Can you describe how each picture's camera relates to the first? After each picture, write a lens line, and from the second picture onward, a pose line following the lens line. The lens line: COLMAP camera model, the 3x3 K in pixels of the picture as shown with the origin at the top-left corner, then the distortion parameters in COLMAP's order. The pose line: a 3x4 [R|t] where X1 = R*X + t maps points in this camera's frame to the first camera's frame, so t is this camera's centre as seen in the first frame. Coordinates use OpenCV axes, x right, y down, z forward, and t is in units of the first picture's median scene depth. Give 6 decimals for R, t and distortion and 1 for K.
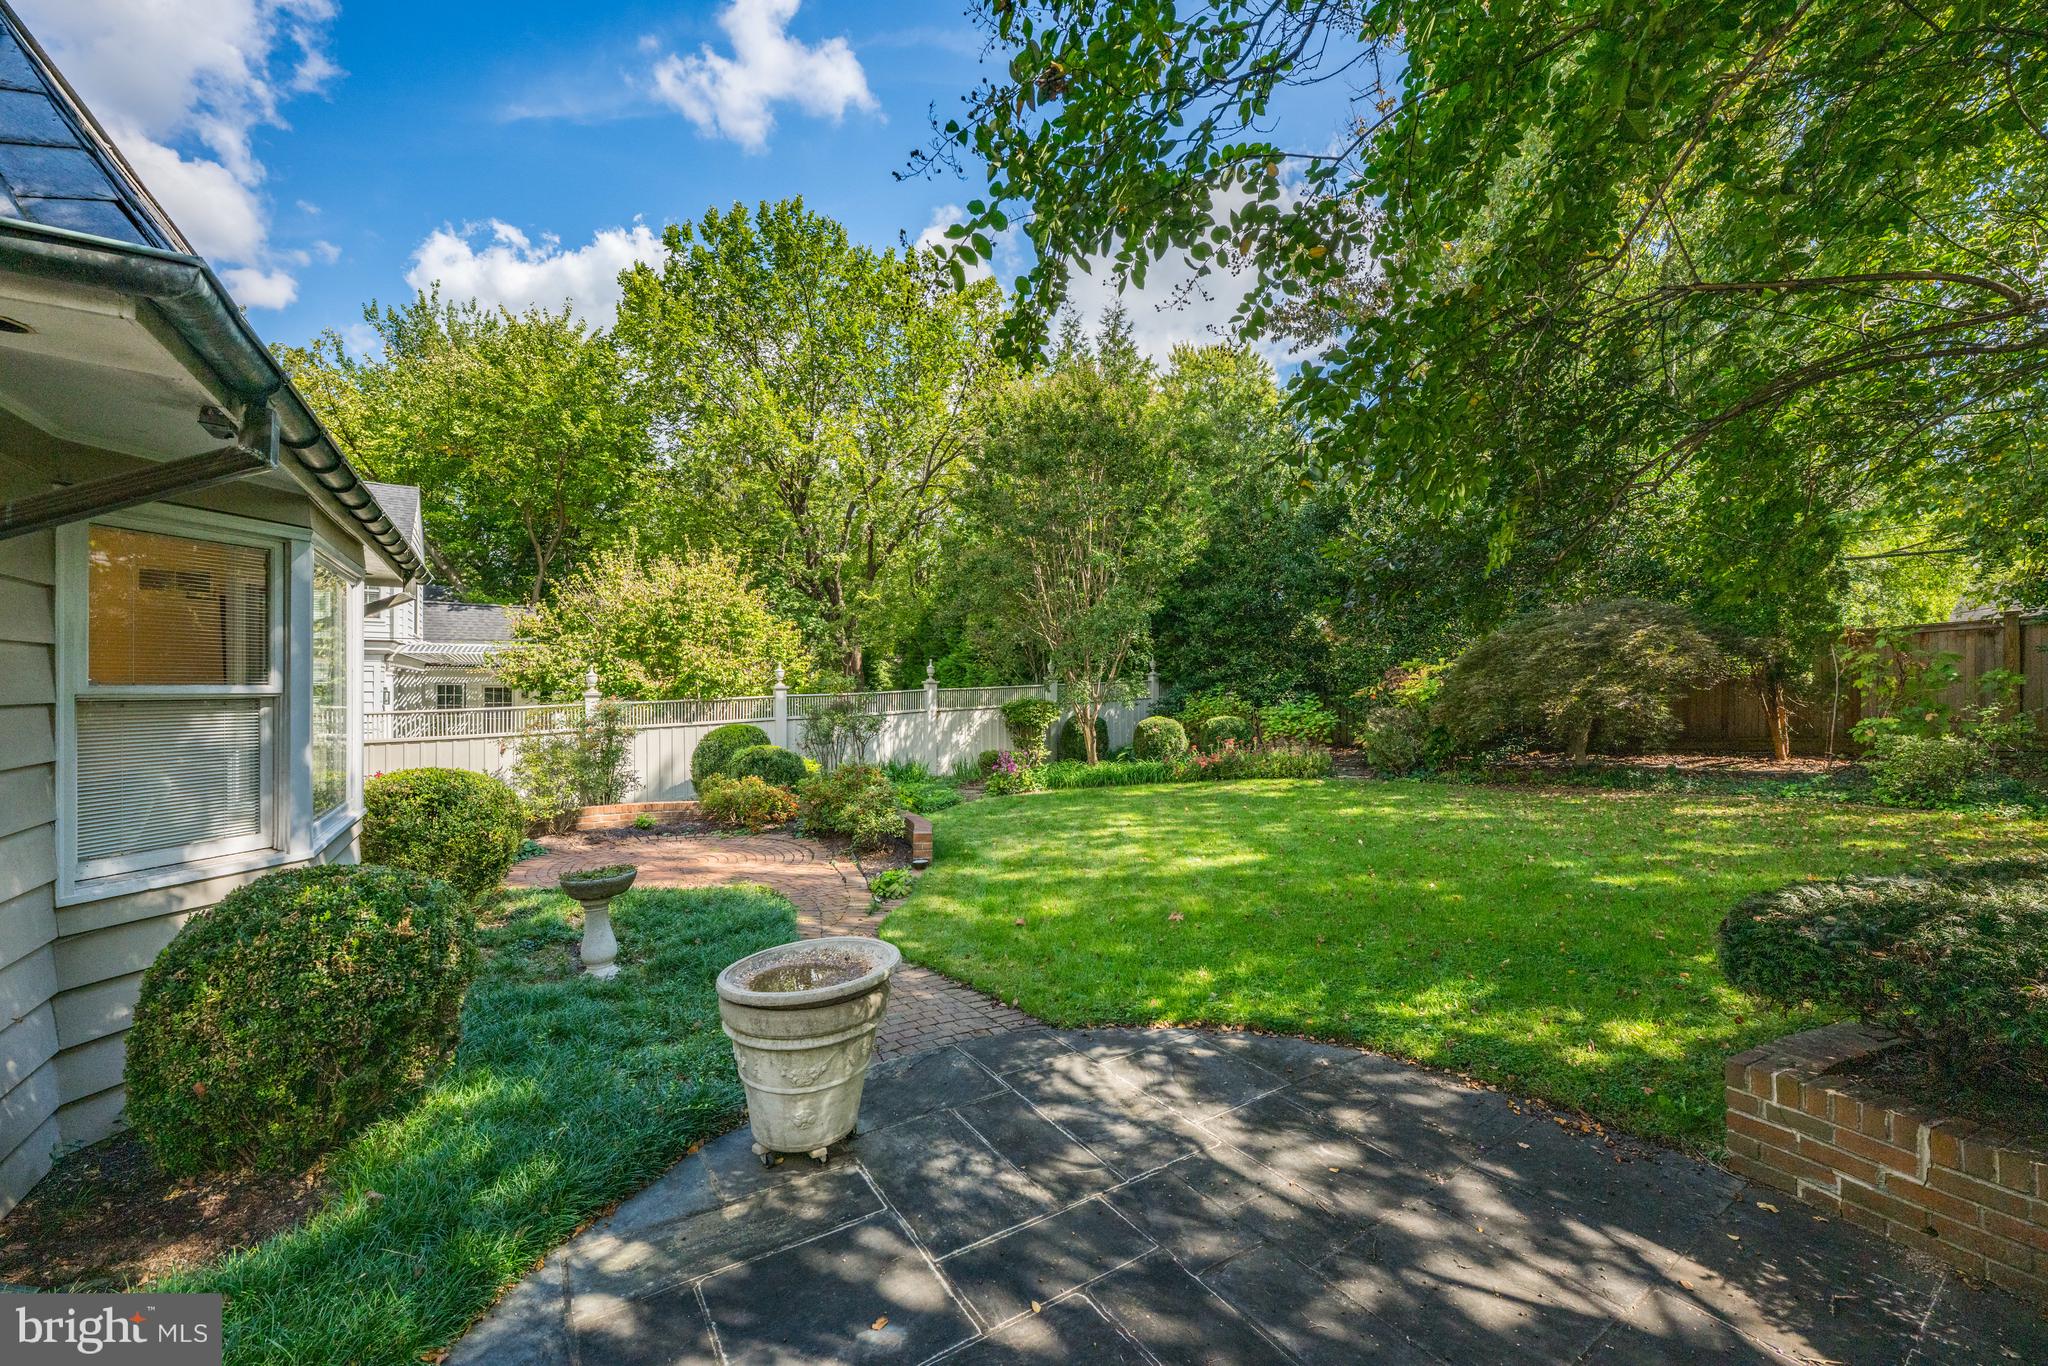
lens RADIAL K [[812.7, 0, 1018.5], [0, 812.7, 689.3], [0, 0, 1]] dist [0.001158, -0.000092]
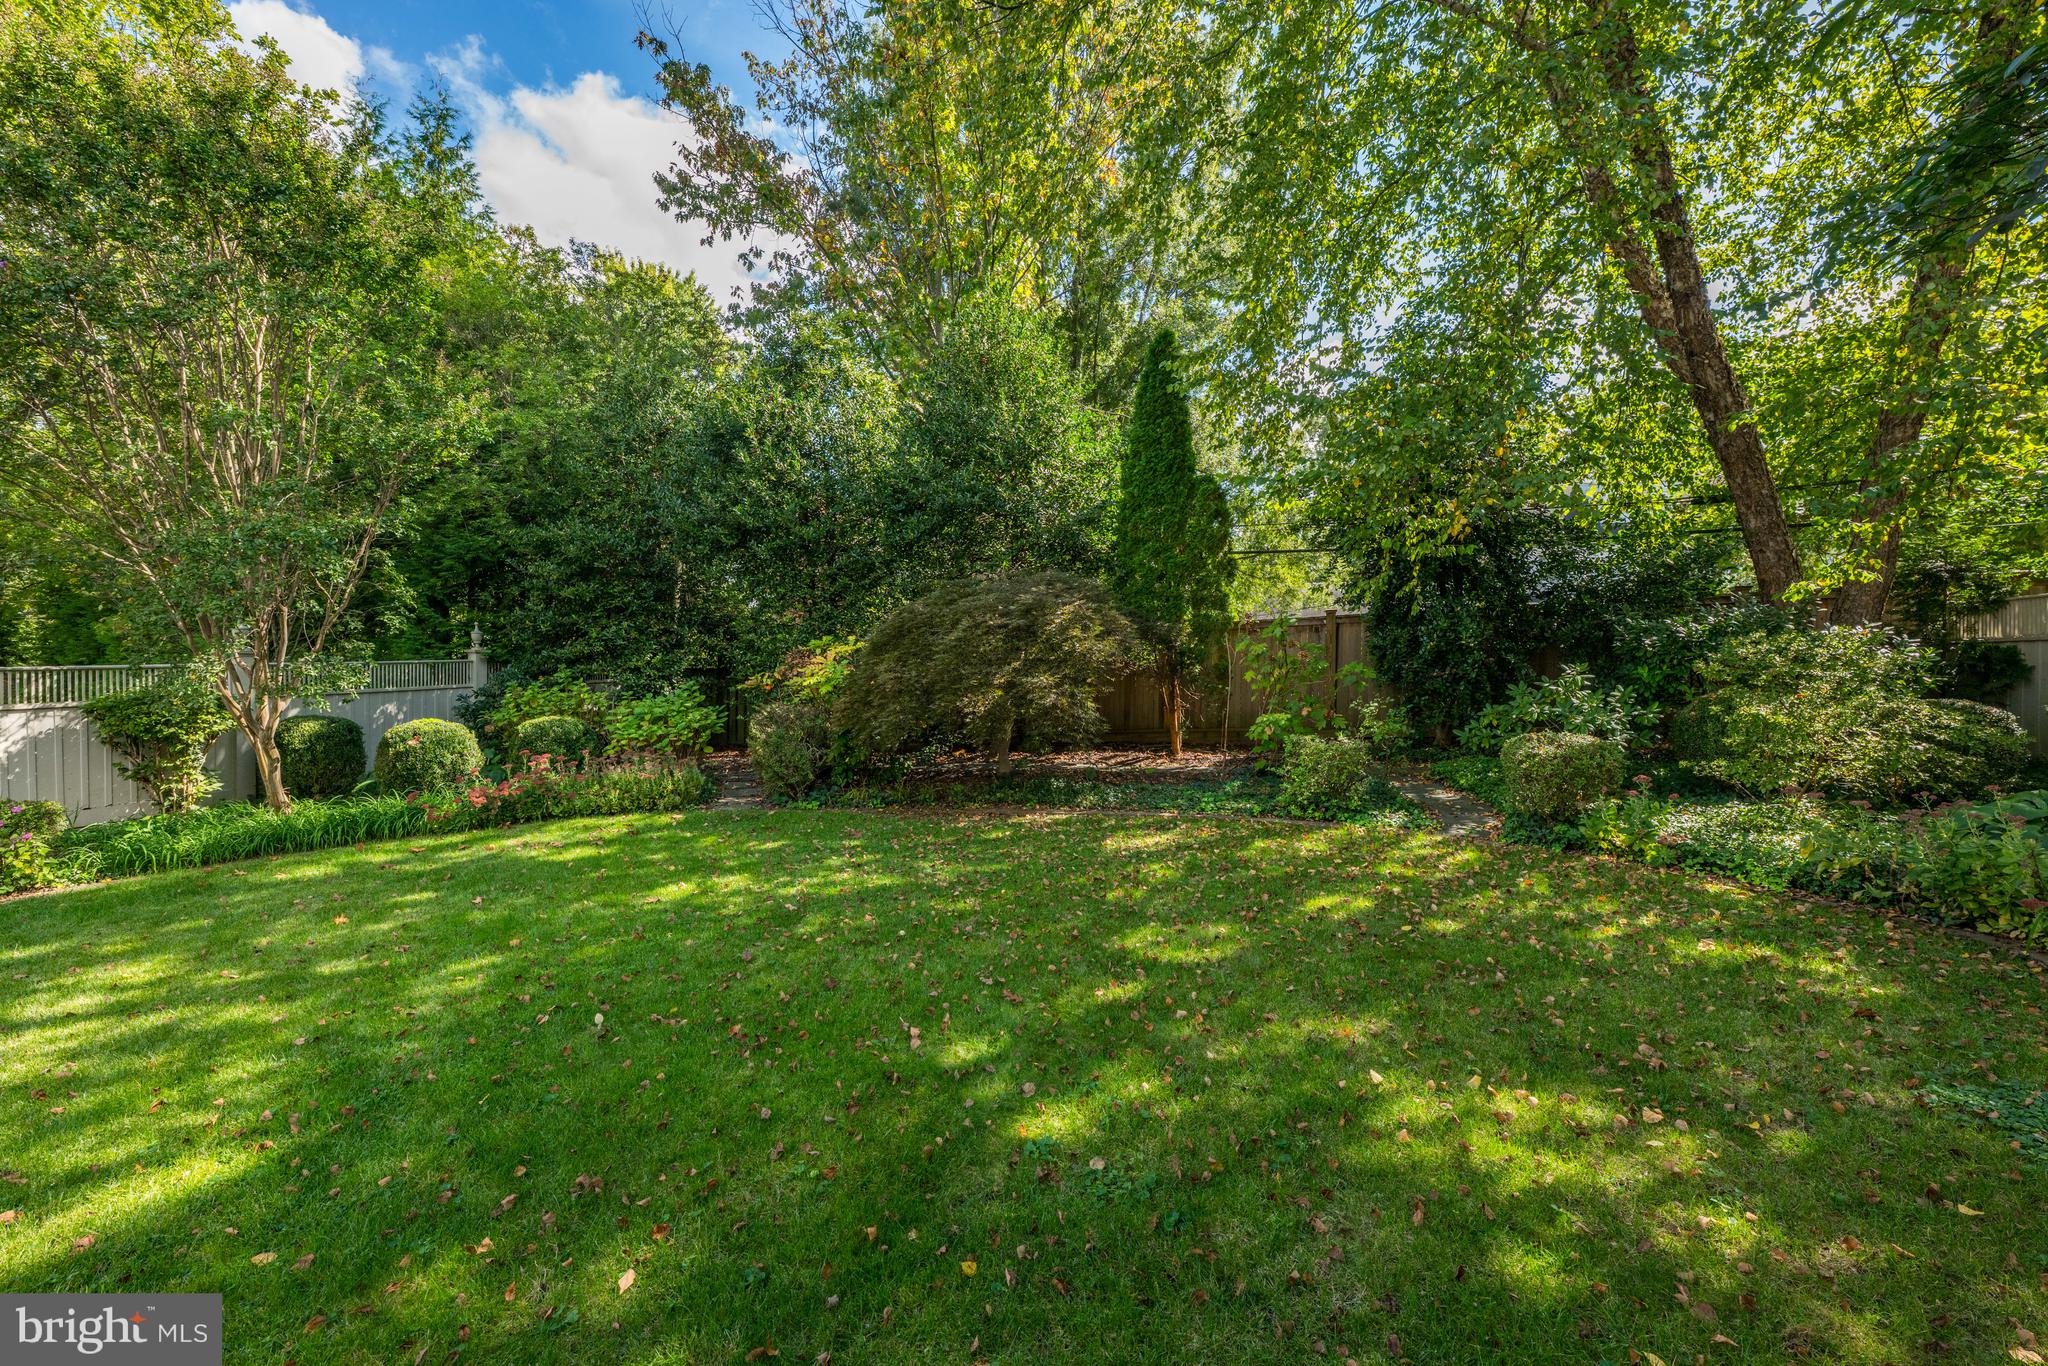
lens RADIAL K [[812.7, 0, 1023.9], [0, 812.7, 680.4], [0, 0, 1]] dist [0.001158, -0.000092]
pose [[0.808202, 0.004526, 0.588887, 0.196675], [-0.009740, 0.999936, 0.005682, -0.003079], [-0.588824, -0.010328, 0.808195, 0.285883]]
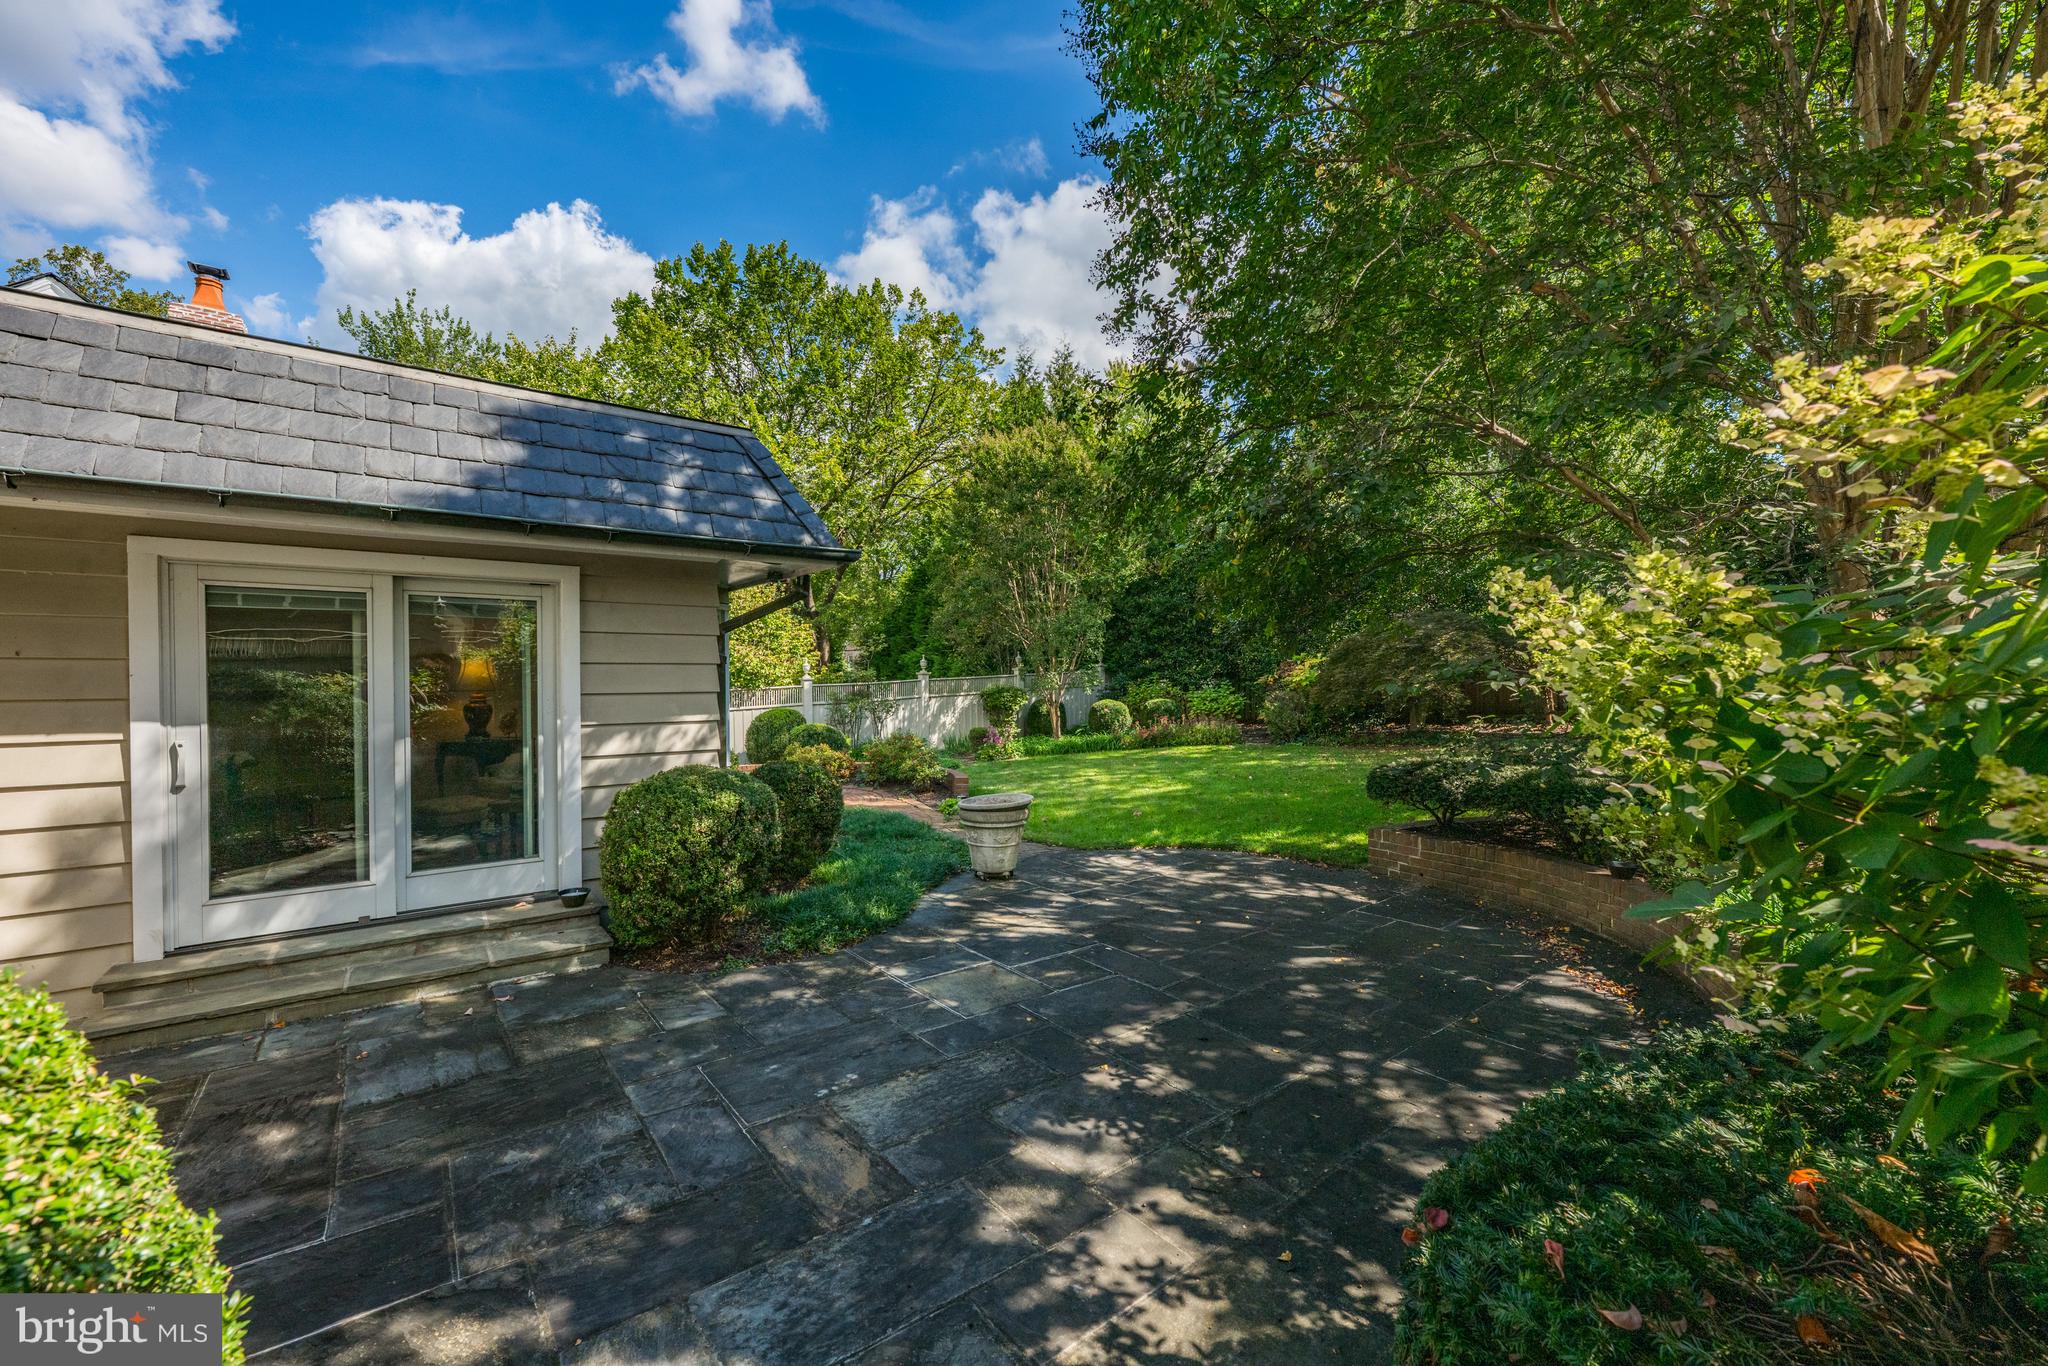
lens RADIAL K [[812.7, 0, 1013.6], [0, 812.7, 688.6], [0, 0, 1]] dist [0.001158, -0.000092]
pose [[0.997005, -0.007755, 0.076945, -0.081601], [0.006660, 0.999873, 0.014478, -0.003078], [-0.077047, -0.013922, 0.996930, -0.282861]]
